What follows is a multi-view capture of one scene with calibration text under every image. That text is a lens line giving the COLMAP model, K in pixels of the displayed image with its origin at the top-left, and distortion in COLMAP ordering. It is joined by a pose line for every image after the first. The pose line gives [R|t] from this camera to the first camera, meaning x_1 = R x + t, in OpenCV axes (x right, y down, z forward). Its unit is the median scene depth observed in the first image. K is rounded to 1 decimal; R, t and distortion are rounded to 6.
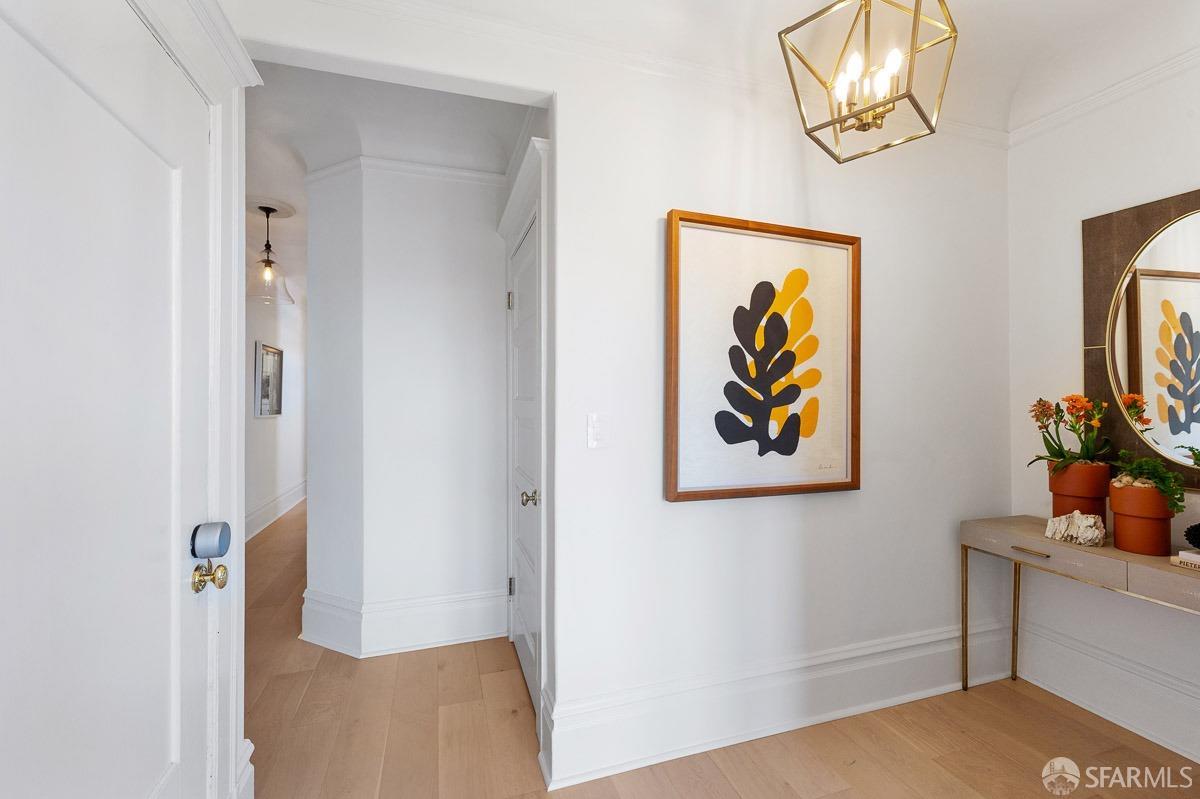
lens RADIAL K [[522.2, 0, 598.7], [0, 522.2, 392.6], [0, 0, 1]] dist [0.000462, -0.000041]
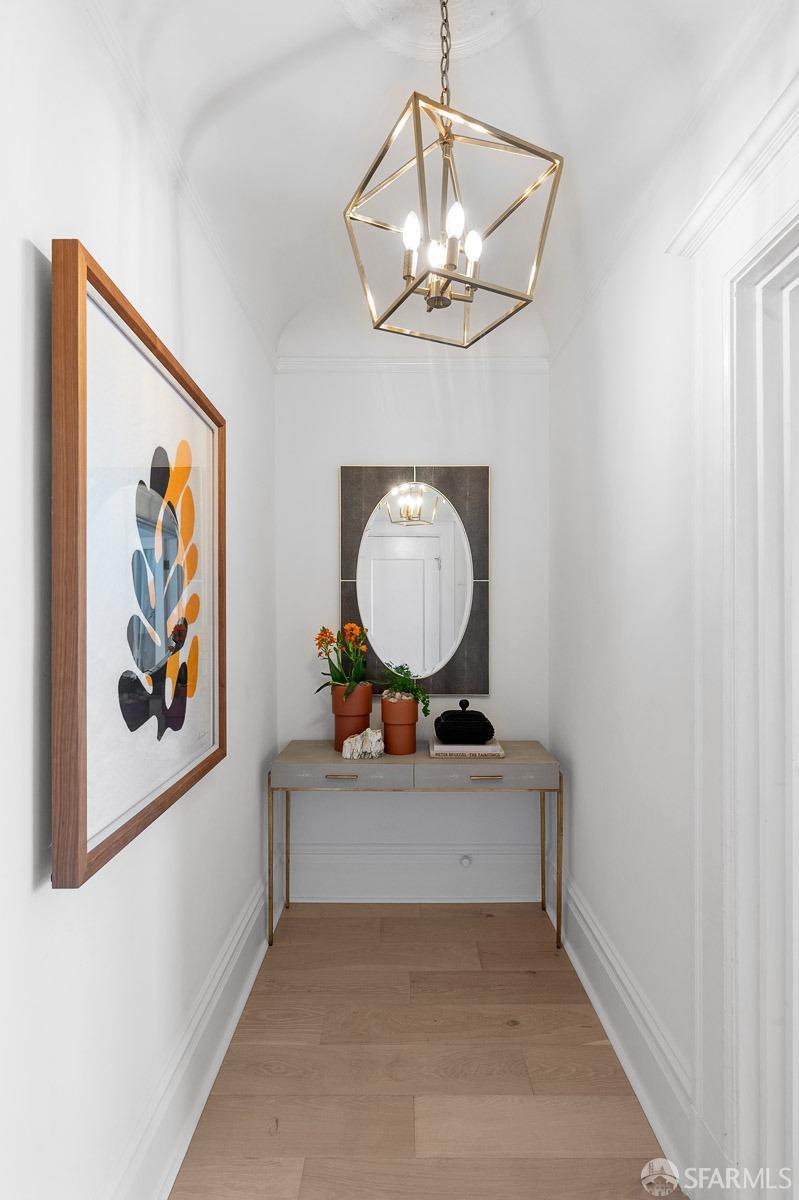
lens RADIAL K [[579.7, 0, 399.5], [0, 579.7, 600.0], [0, 0, 1]] dist [-0.019308, 0.000068]
pose [[0.292438, 0.013281, 0.956192, -0.232139], [-0.007785, 0.999903, -0.011507, -0.031806], [-0.956253, -0.004079, 0.292513, 0.540413]]
